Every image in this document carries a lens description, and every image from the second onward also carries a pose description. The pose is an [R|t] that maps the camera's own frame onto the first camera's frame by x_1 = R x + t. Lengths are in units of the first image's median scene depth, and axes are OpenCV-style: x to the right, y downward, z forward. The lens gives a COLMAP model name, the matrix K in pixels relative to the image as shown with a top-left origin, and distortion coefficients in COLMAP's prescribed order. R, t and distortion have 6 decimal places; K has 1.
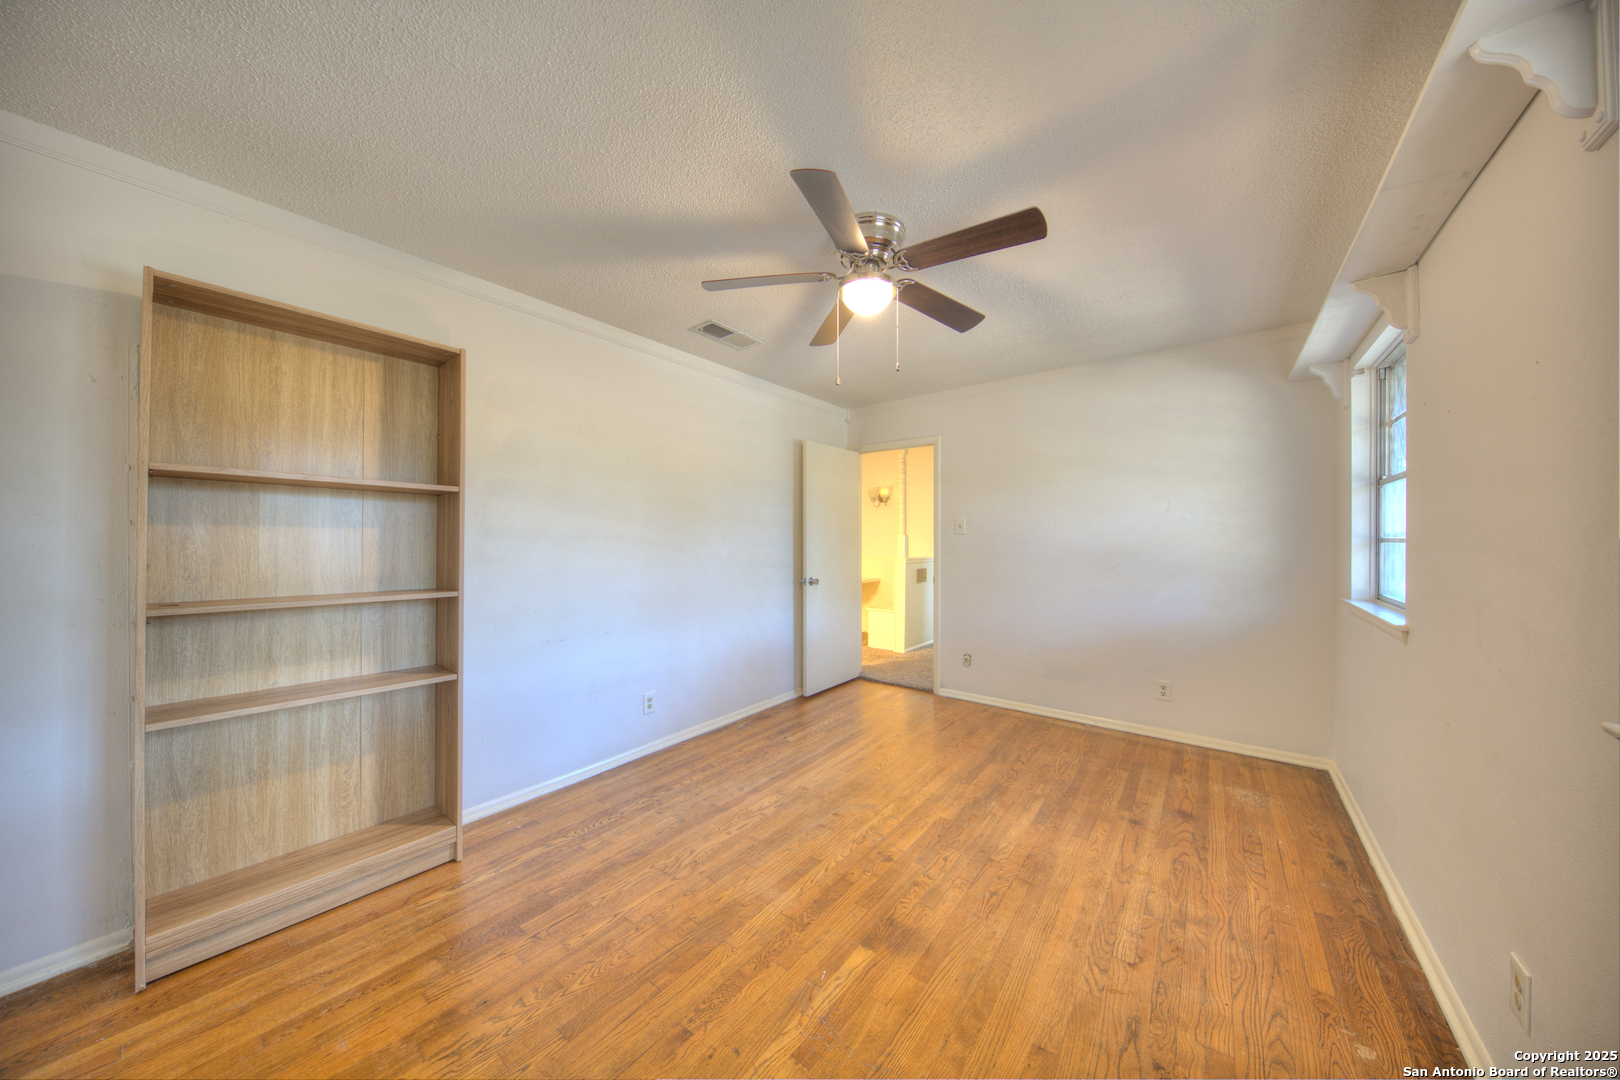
lens RADIAL K [[516.0, 0, 812.3], [0, 516.0, 539.9], [0, 0, 1]] dist [0.004684, -0.003972]
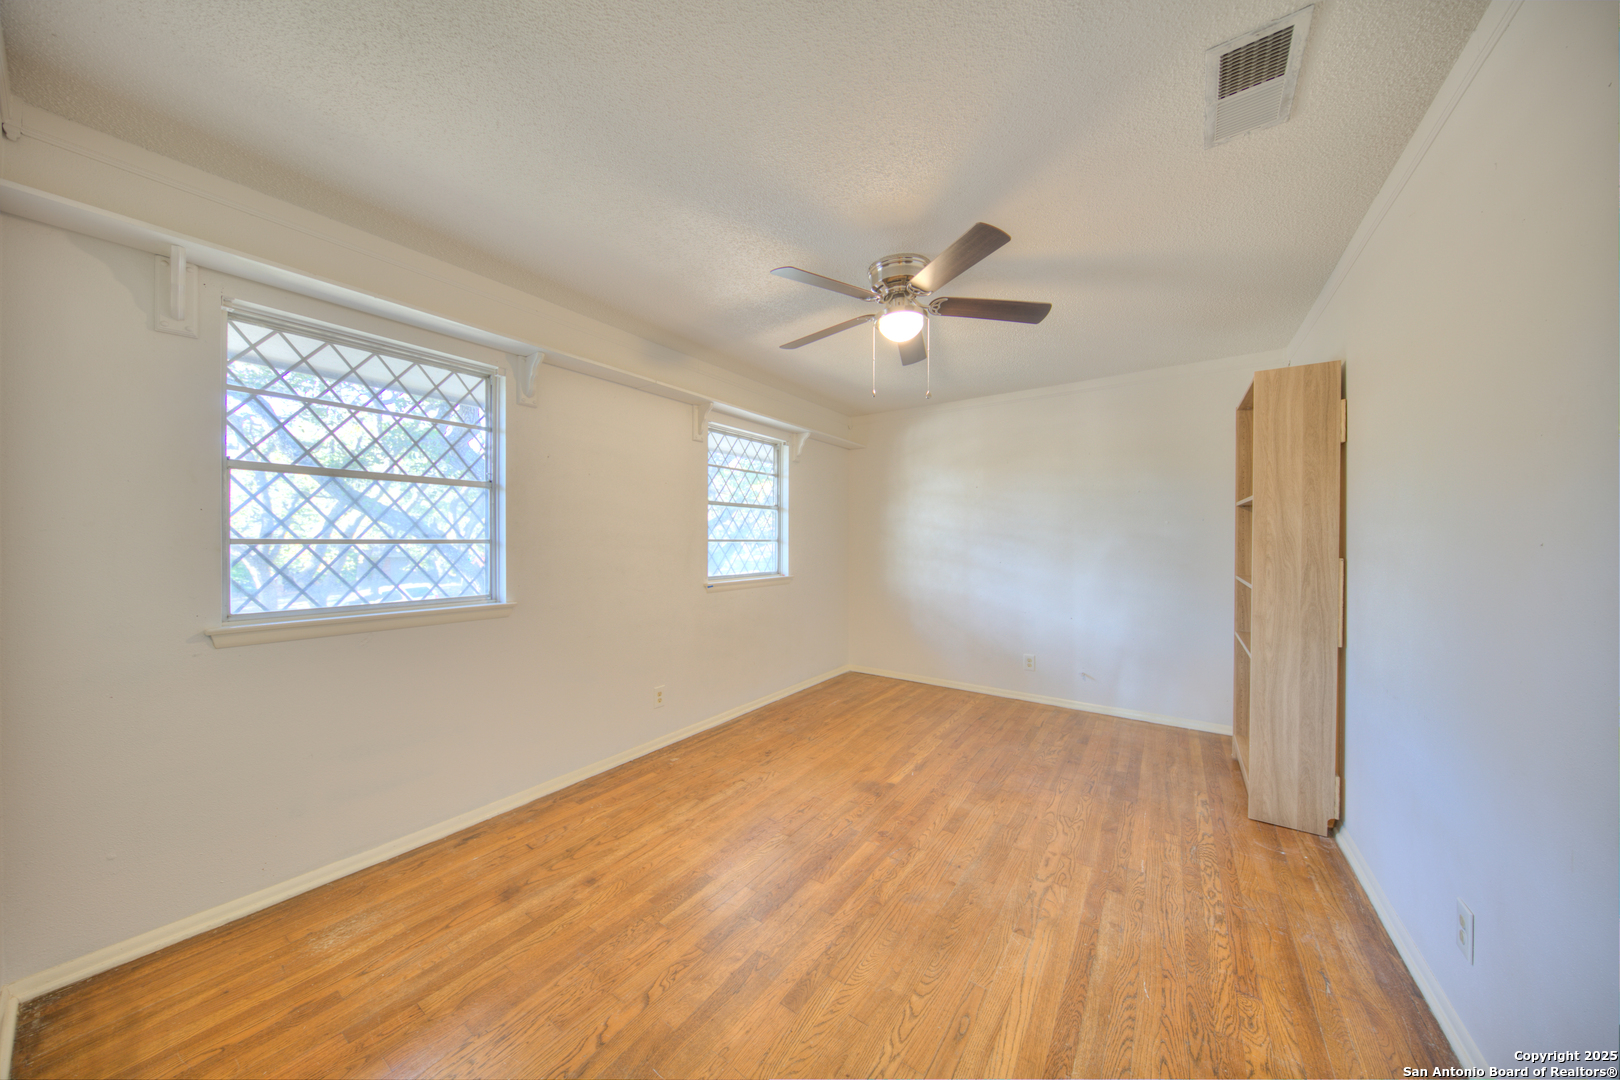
lens RADIAL K [[516.0, 0, 812.3], [0, 516.0, 539.9], [0, 0, 1]] dist [0.004684, -0.003972]
pose [[-0.998555, -0.000357, -0.053742, 0.322716], [-0.000288, 0.999999, -0.001286, -0.000997], [0.053742, -0.001269, -0.998554, 1.899038]]
